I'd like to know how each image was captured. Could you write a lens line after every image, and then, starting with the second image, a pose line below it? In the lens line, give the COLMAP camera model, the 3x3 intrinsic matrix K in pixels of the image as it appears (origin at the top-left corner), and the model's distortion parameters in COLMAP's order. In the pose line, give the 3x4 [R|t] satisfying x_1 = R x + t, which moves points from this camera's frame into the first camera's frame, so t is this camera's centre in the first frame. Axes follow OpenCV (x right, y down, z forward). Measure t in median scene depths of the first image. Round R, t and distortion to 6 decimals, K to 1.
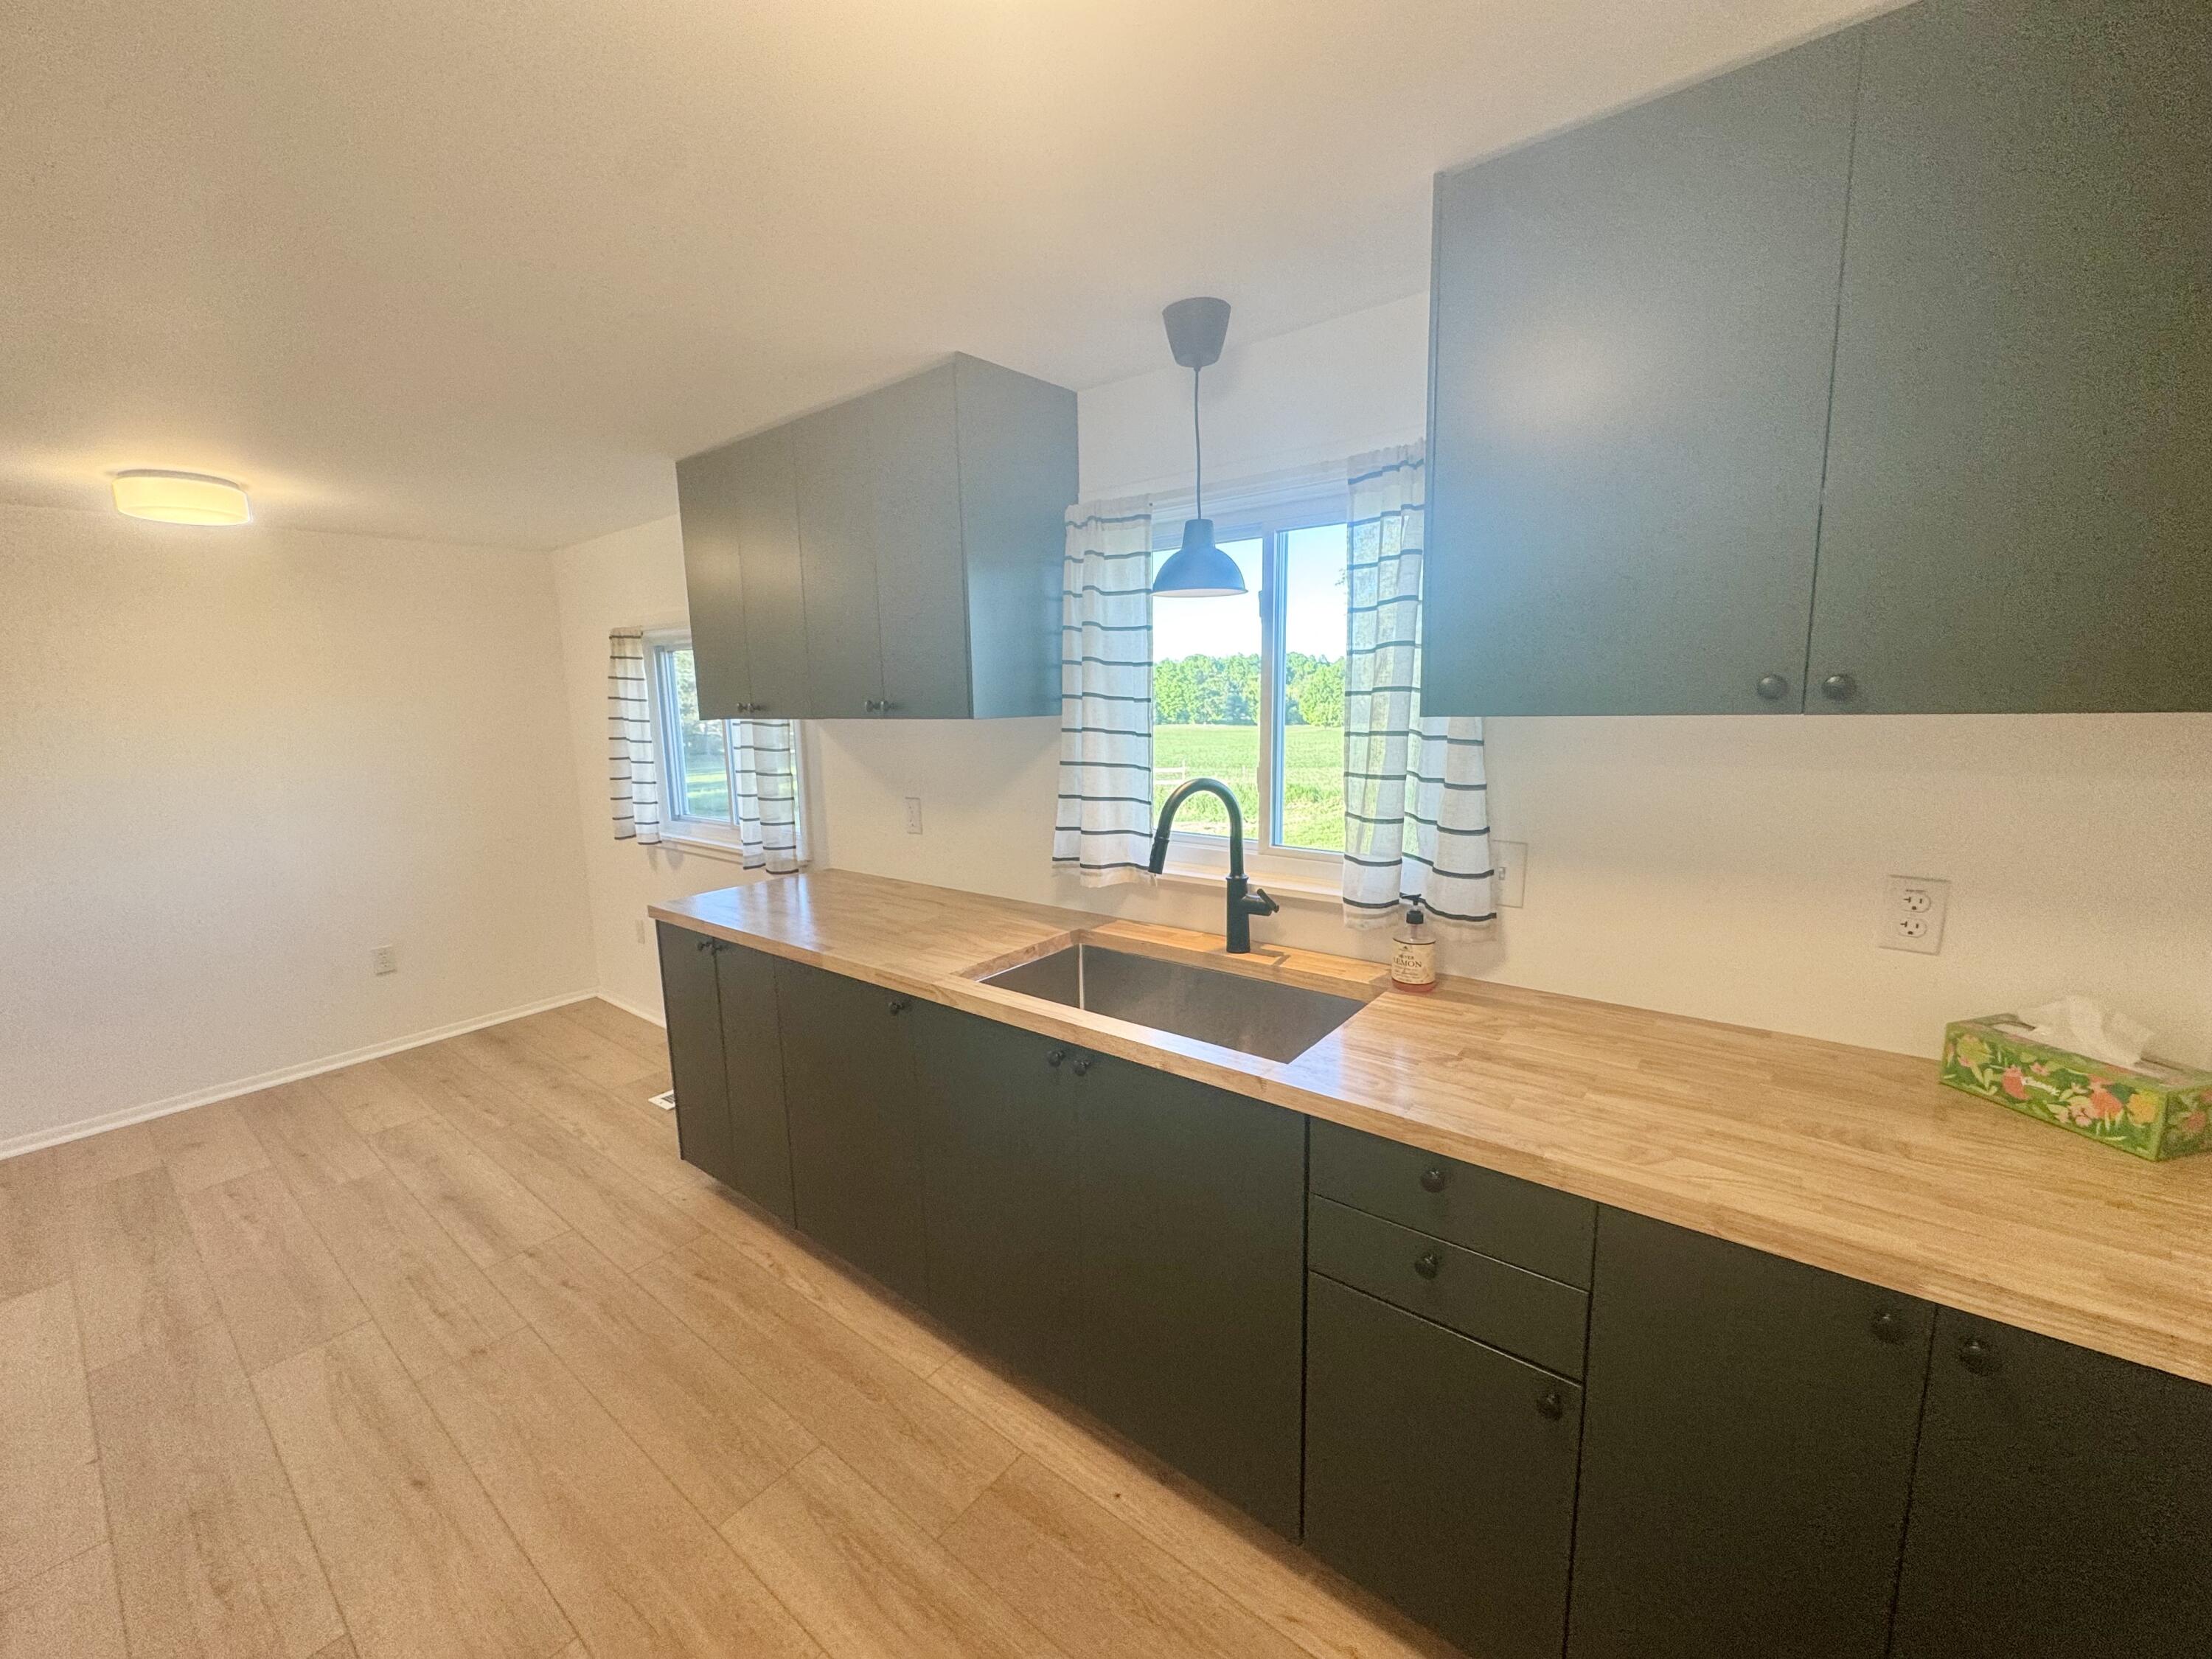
lens RADIAL K [[881.3, 0, 1095.8], [0, 881.3, 826.6], [0, 0, 1]] dist [-0.001484, 0.000044]
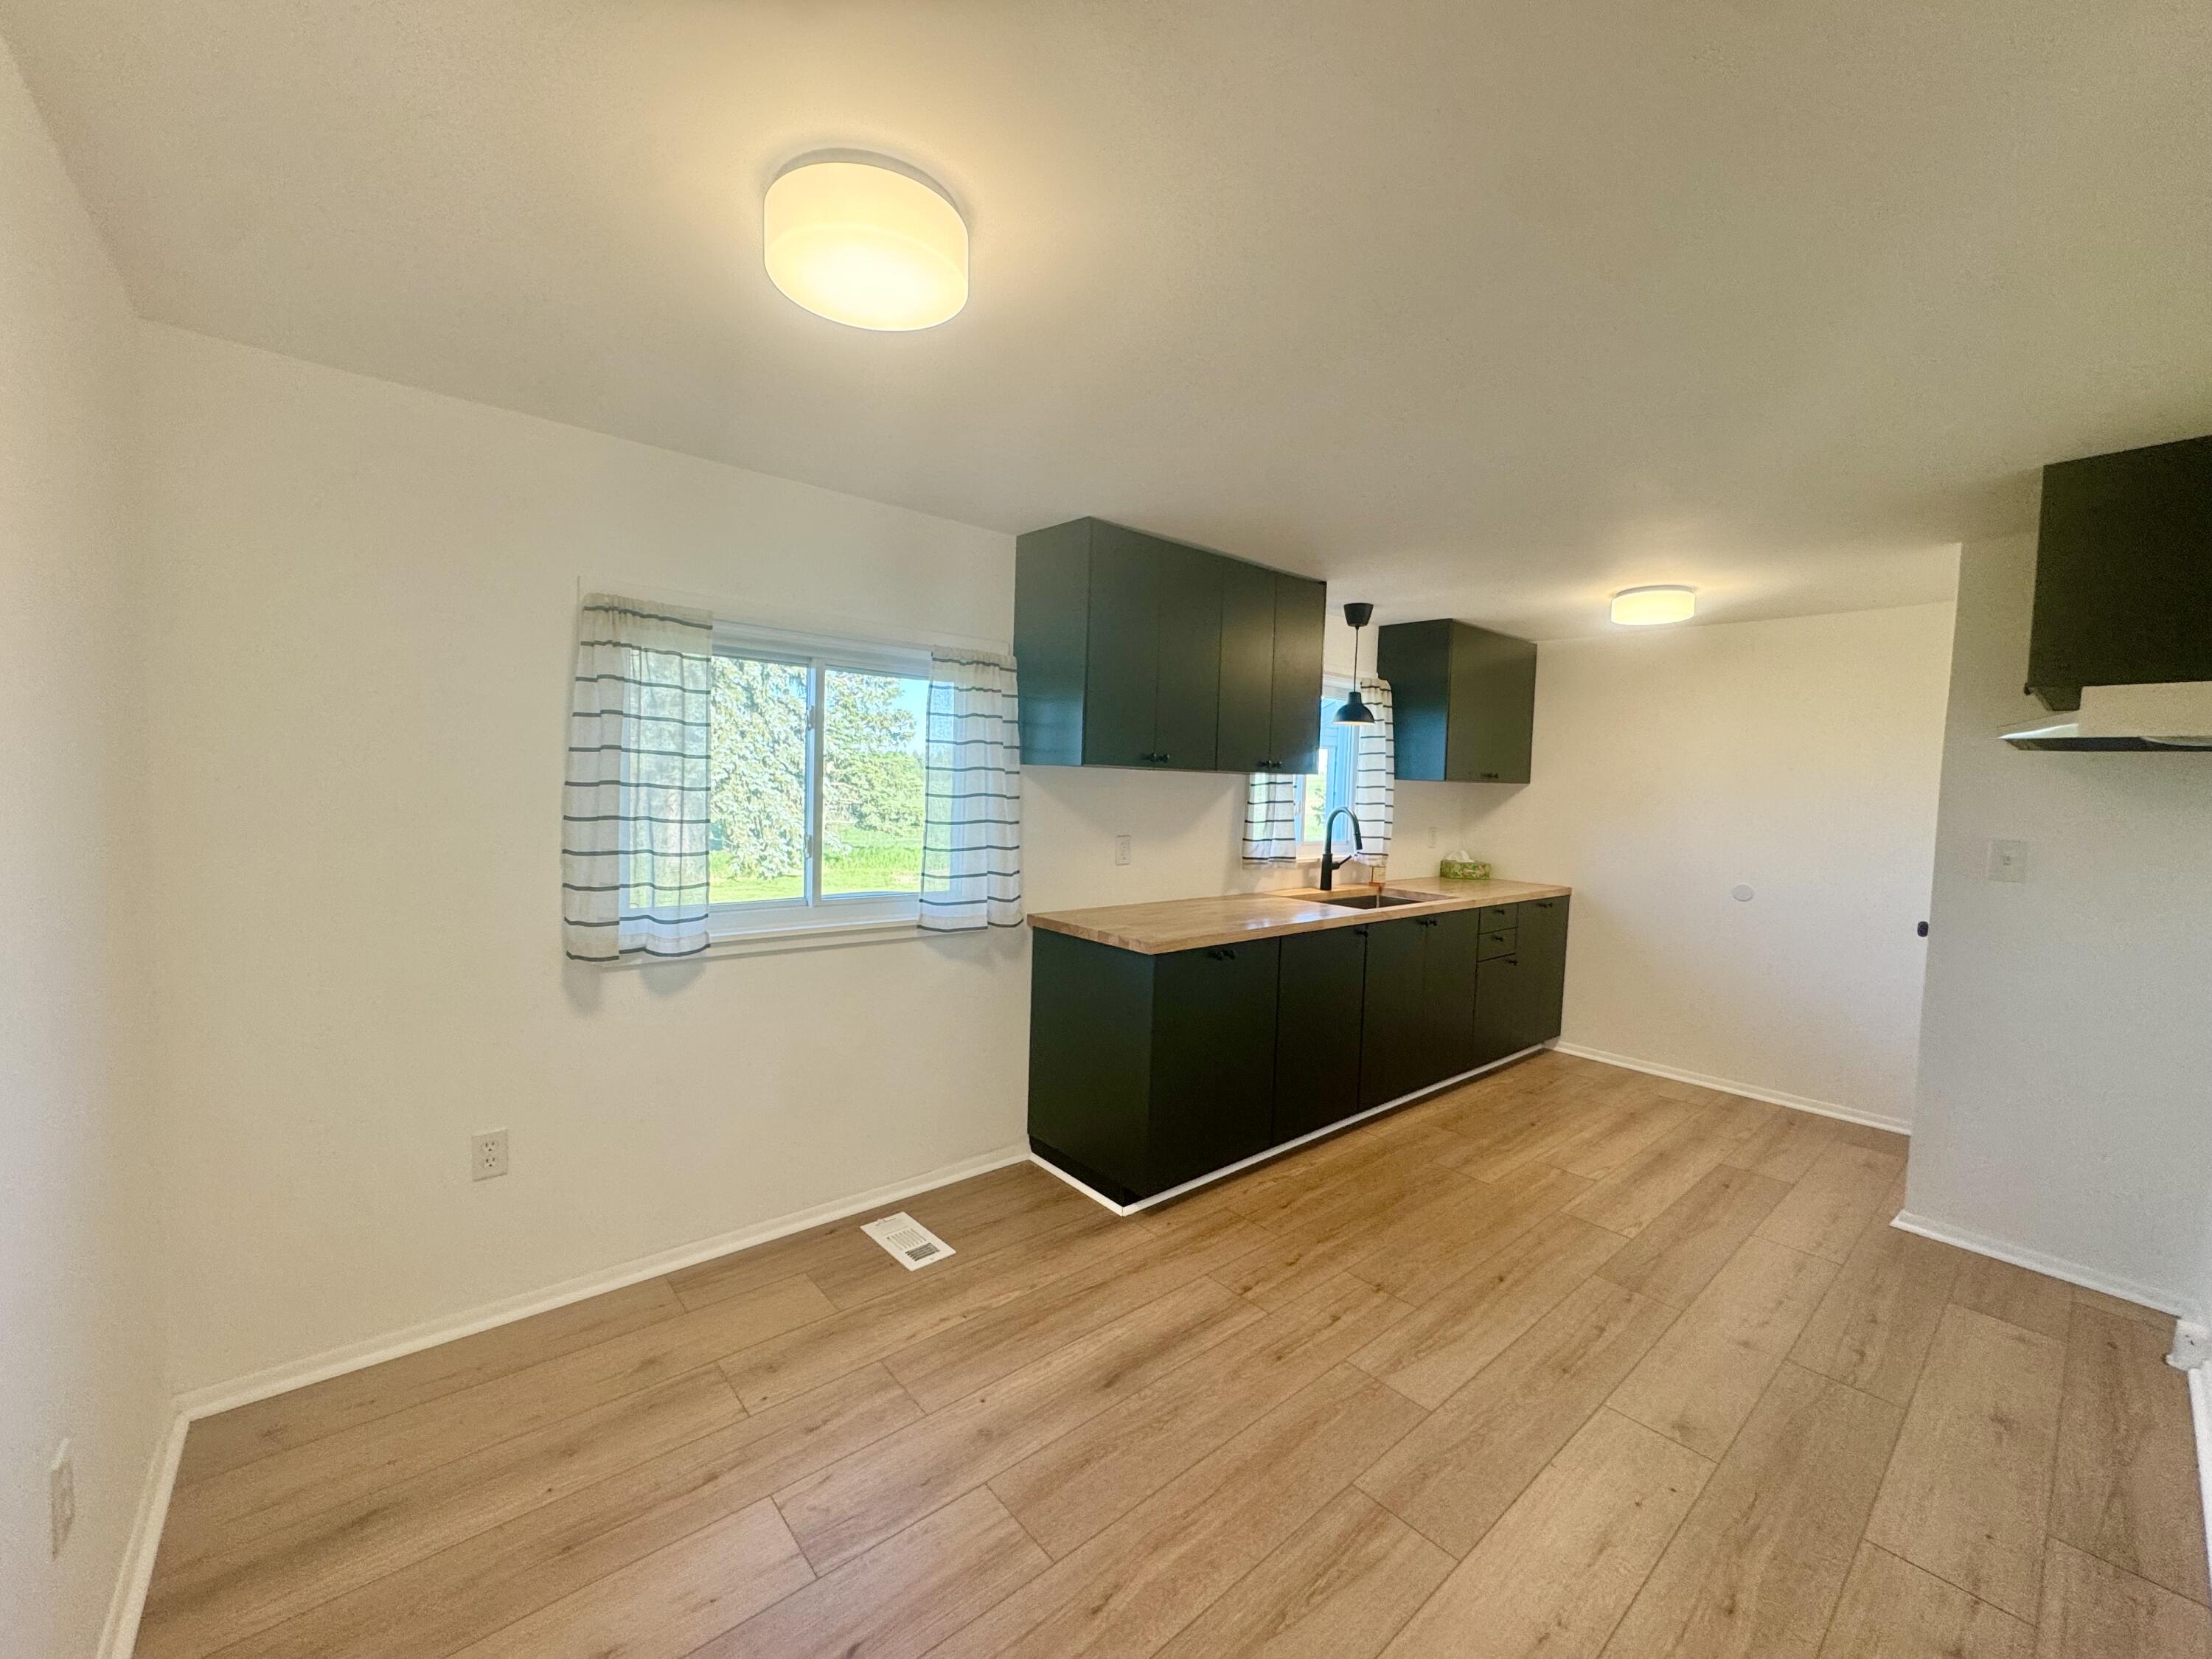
lens RADIAL K [[883.1, 0, 1106.0], [0, 883.1, 829.5], [0, 0, 1]] dist [-0.003400, 0.000806]
pose [[0.185334, -0.026357, 0.982322, -1.856608], [0.111810, 0.993714, 0.005567, -0.066411], [-0.976294, 0.108802, 0.187116, 1.029184]]
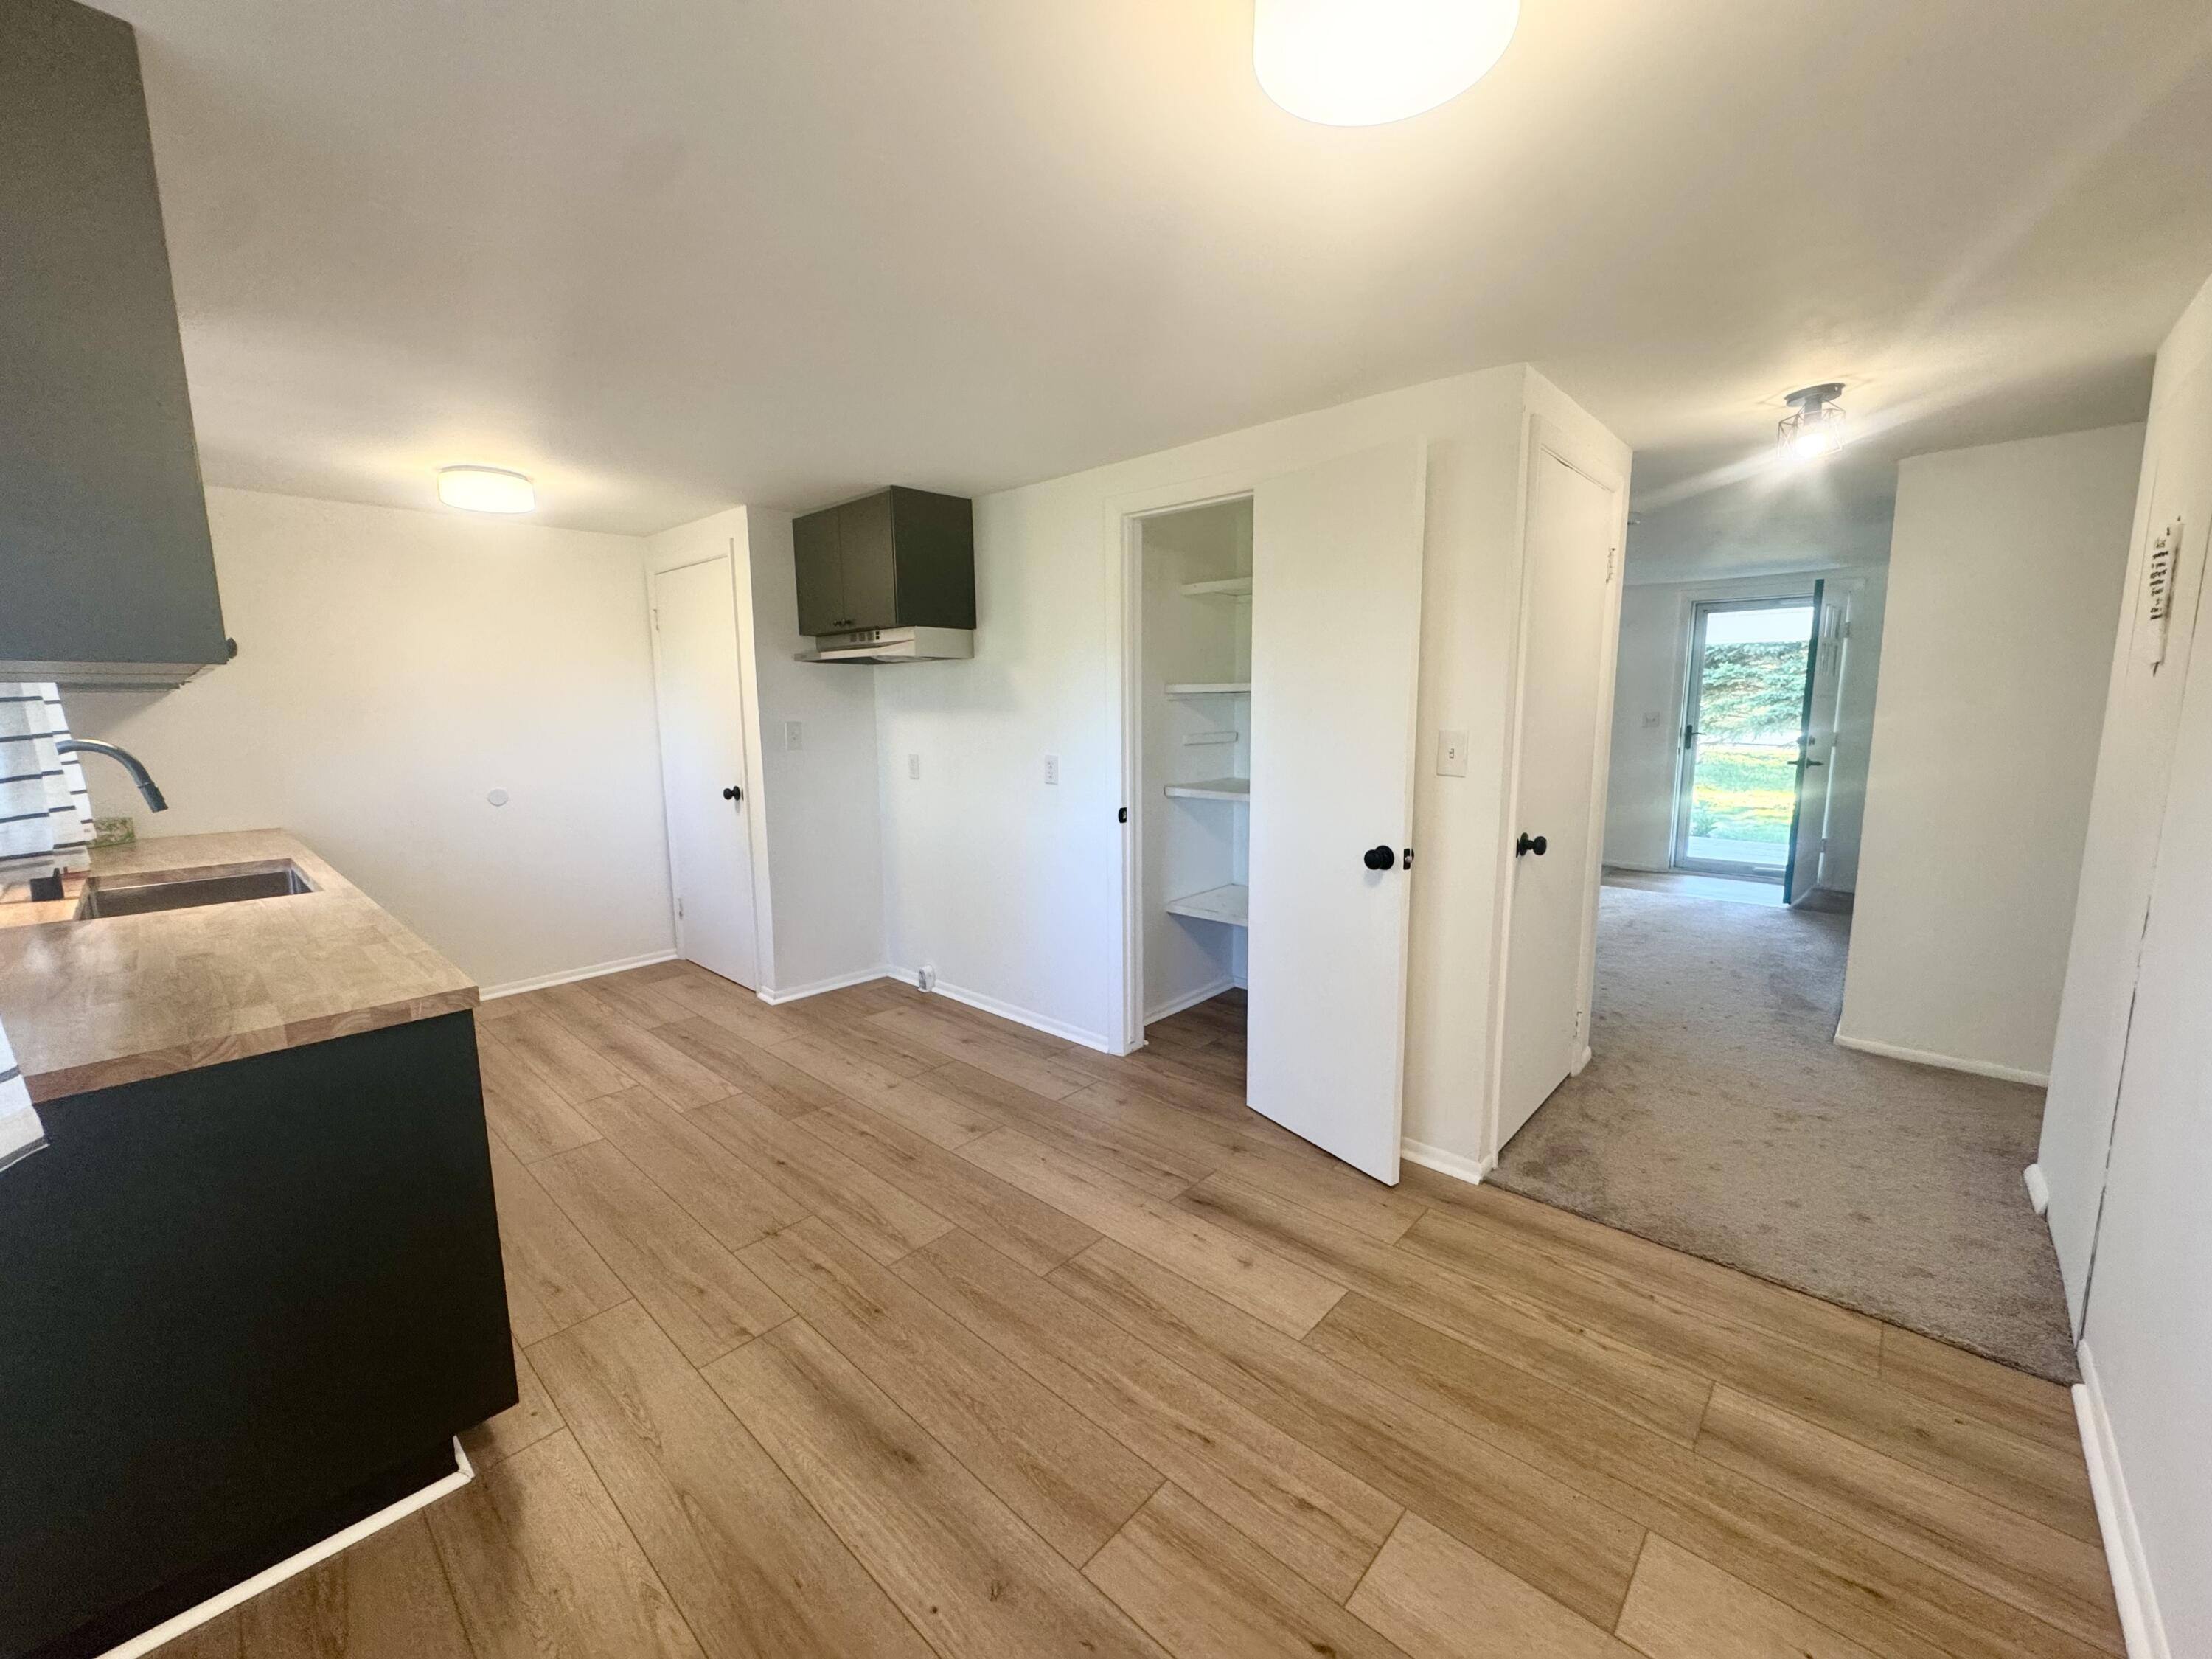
lens RADIAL K [[883.1, 0, 1106.0], [0, 883.1, 829.5], [0, 0, 1]] dist [-0.003400, 0.000806]
pose [[-0.997416, 0.023397, 0.067933, -1.169004], [0.042039, 0.956802, 0.287686, -0.192628], [-0.058267, 0.289798, -0.955312, 1.825424]]
